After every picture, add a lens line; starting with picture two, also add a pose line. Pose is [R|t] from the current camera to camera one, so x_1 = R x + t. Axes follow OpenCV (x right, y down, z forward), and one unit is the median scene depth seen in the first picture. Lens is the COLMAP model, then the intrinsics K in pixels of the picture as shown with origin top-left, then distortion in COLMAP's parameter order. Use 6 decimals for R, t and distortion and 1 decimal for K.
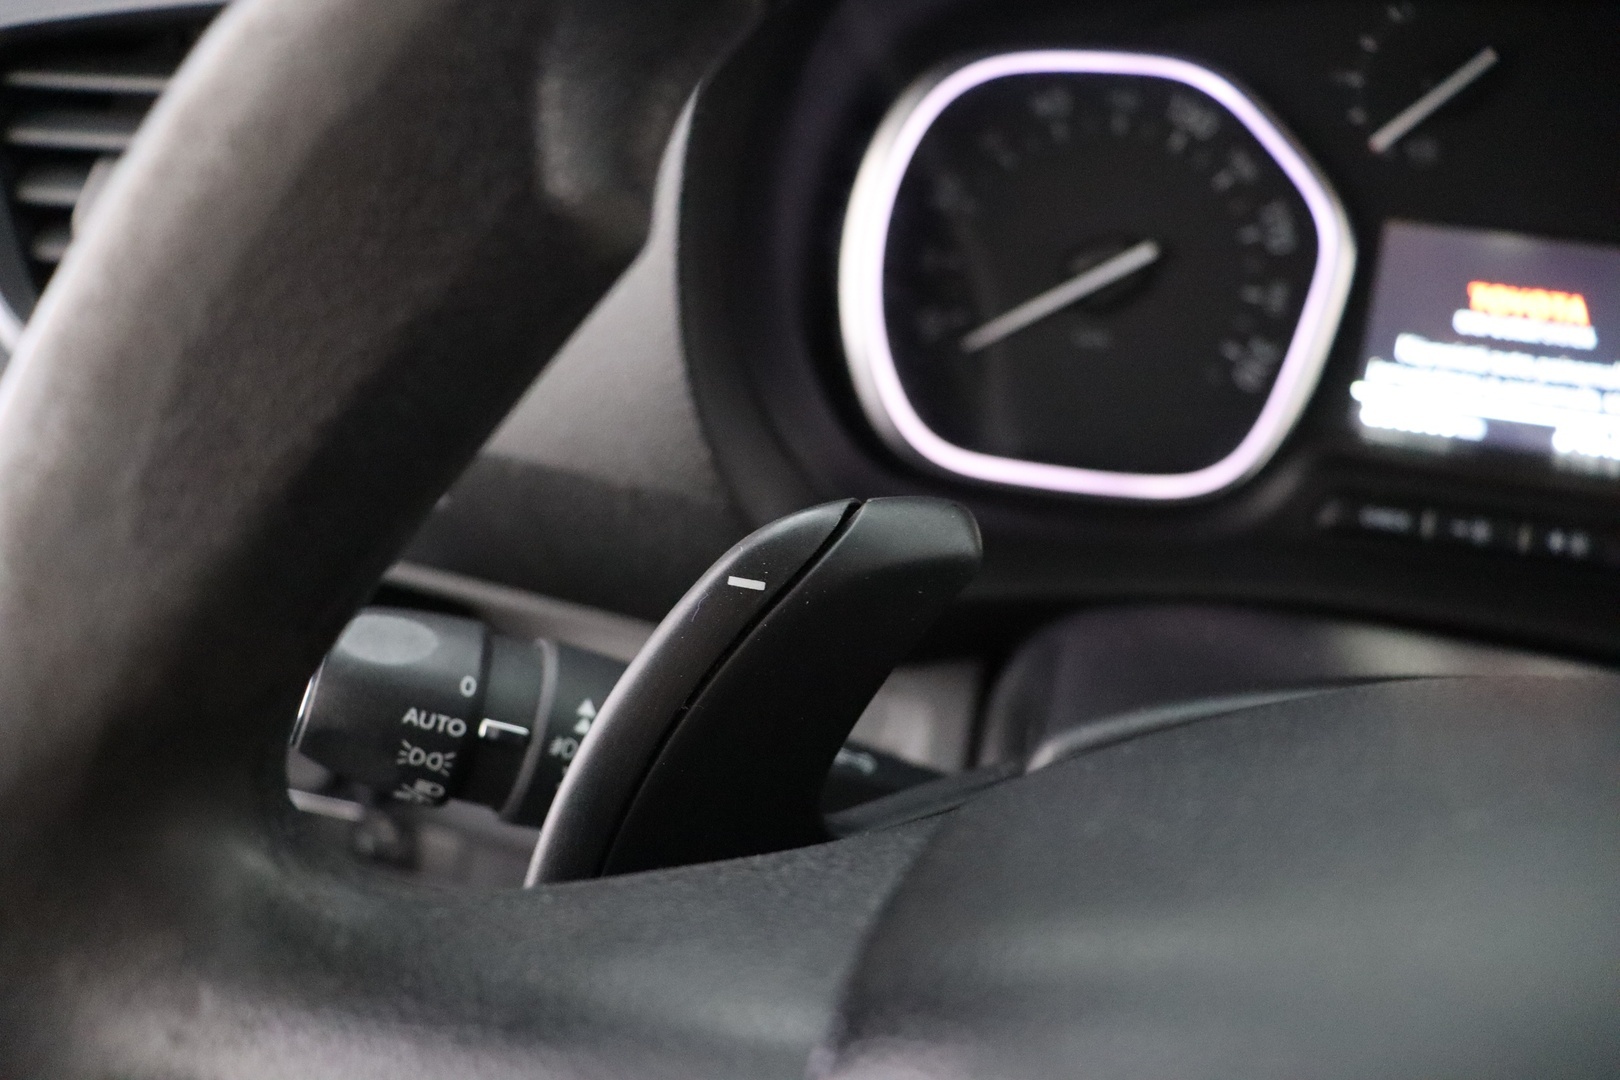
lens RADIAL K [[1314.4, 0, 831.0], [0, 1314.4, 536.4], [0, 0, 1]] dist [-0.166818, 0.151420]
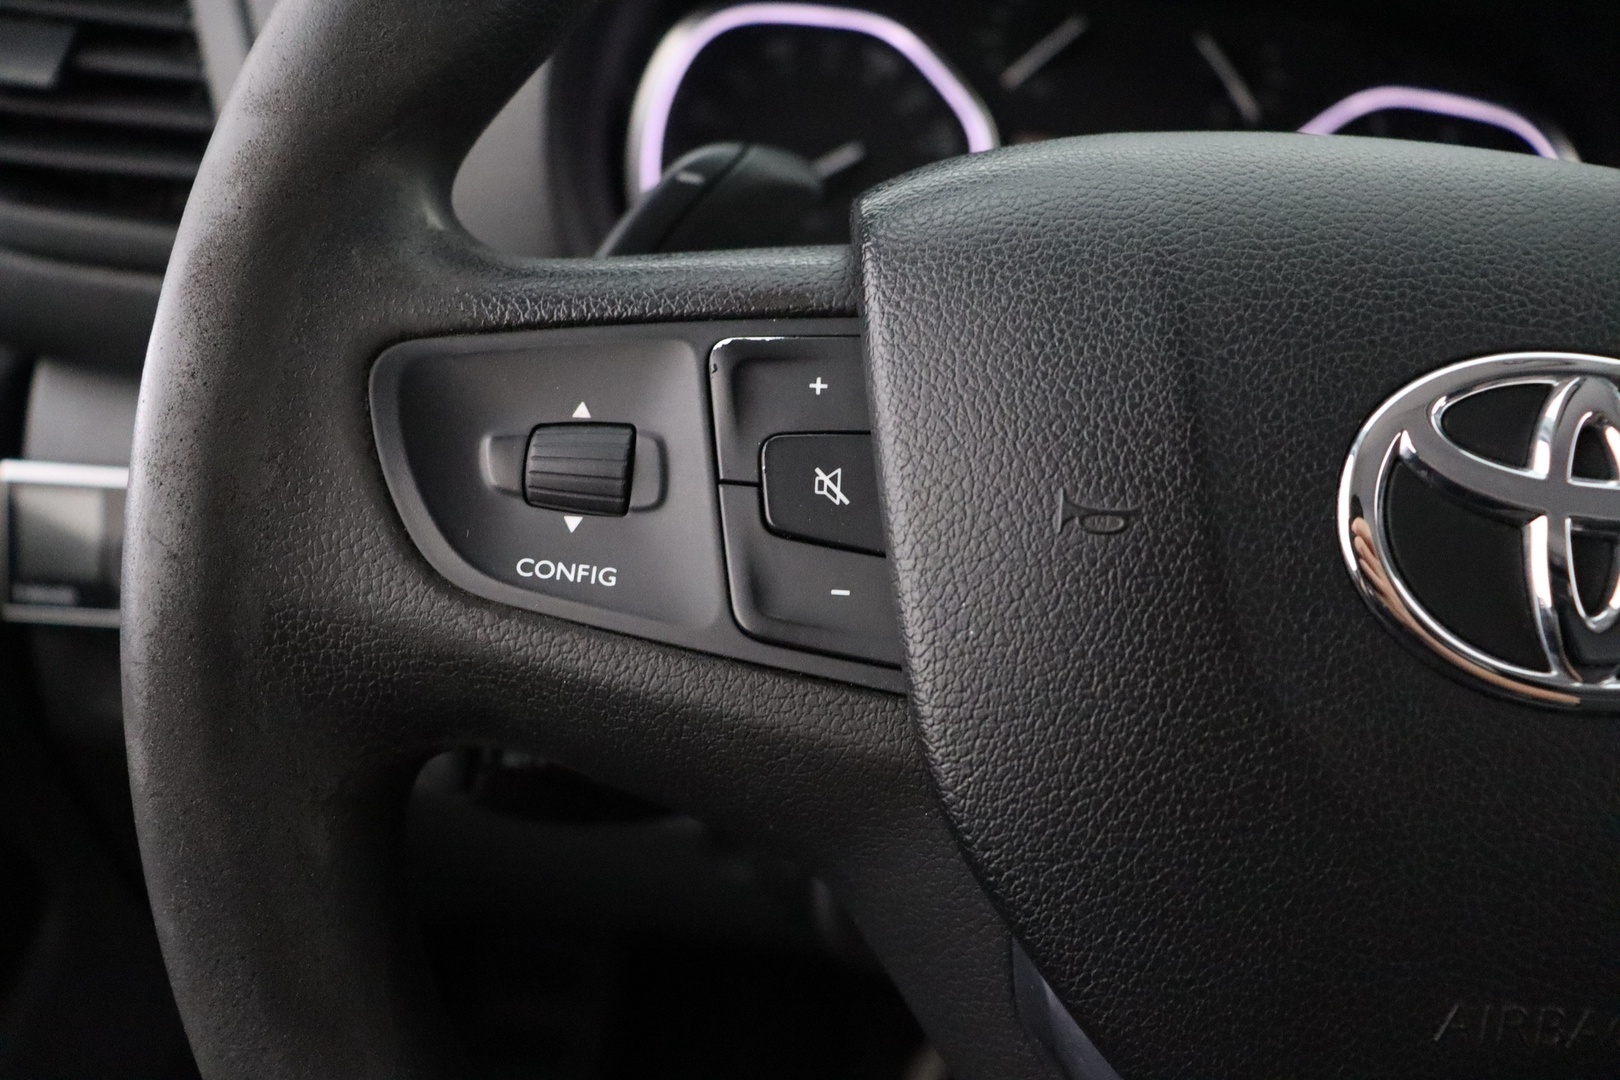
lens RADIAL K [[1314.4, 0, 831.0], [0, 1314.4, 536.4], [0, 0, 1]] dist [-0.166818, 0.151420]
pose [[0.958551, -0.024955, 0.283826, -0.181825], [0.056355, 0.993083, -0.103010, 0.329007], [-0.279292, 0.114735, 0.953327, -0.263663]]
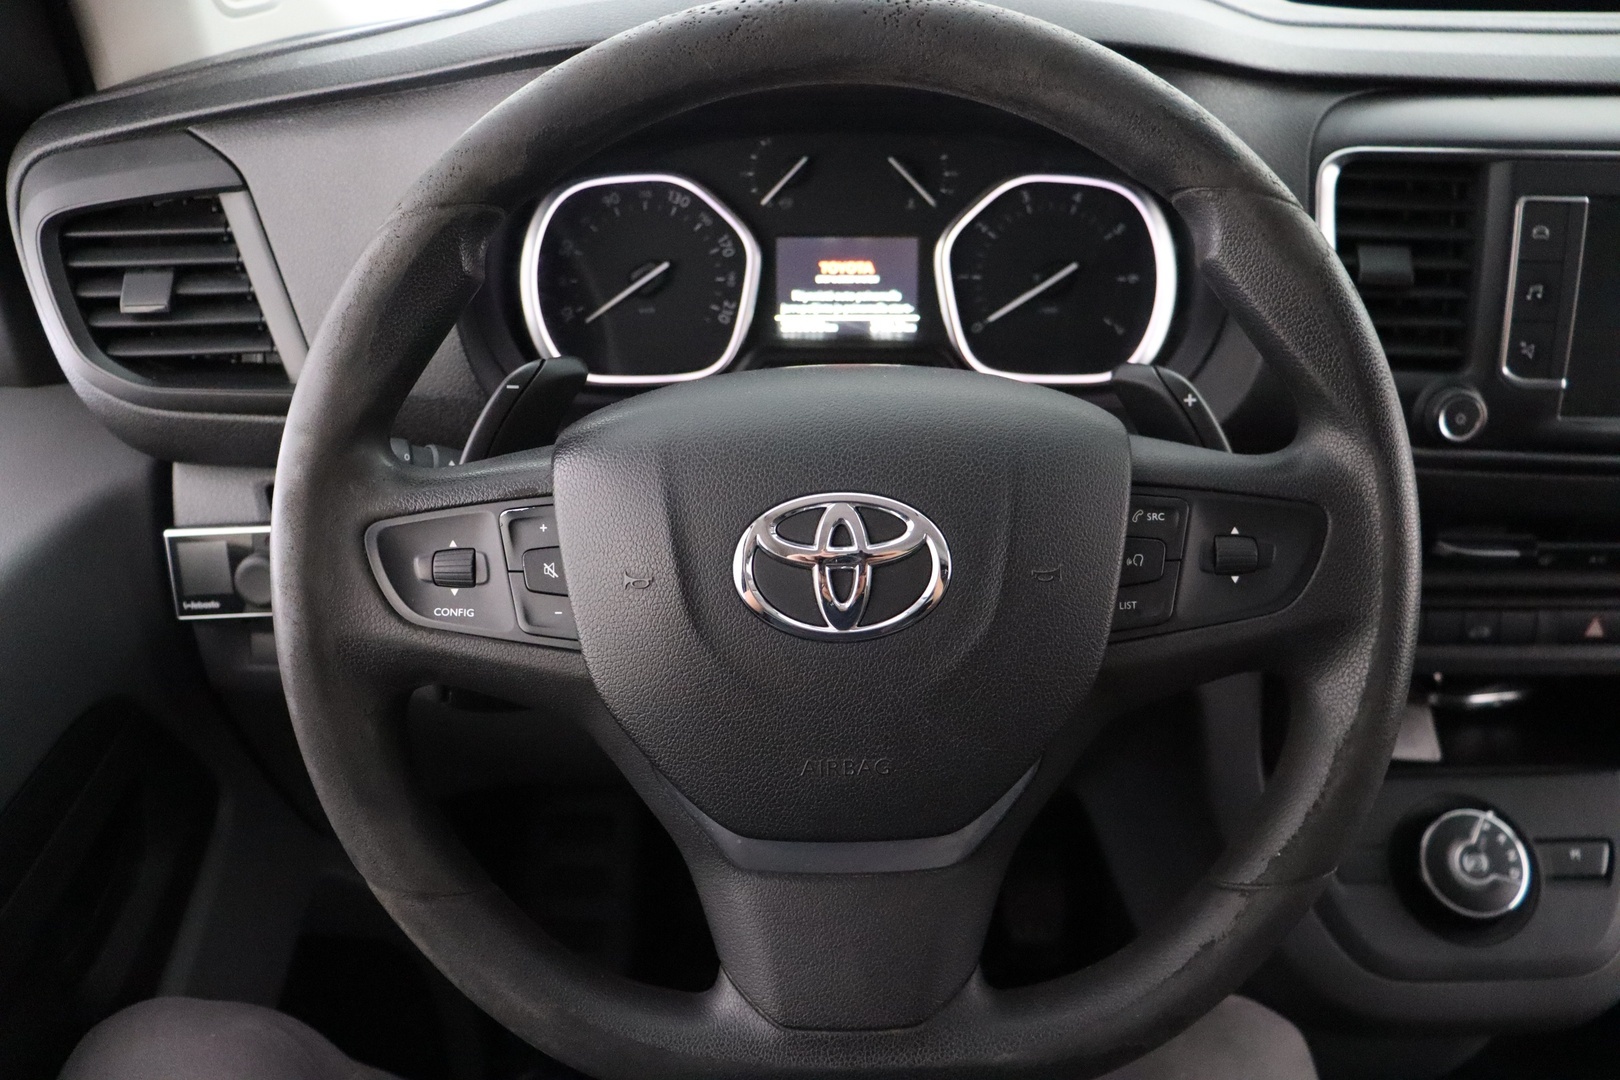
lens RADIAL K [[1314.4, 0, 831.0], [0, 1314.4, 536.4], [0, 0, 1]] dist [-0.166818, 0.151420]
pose [[0.961000, -0.149000, 0.232977, -0.056158], [0.153780, 0.988102, -0.002382, 0.264878], [-0.229851, 0.038116, 0.972479, -1.116330]]
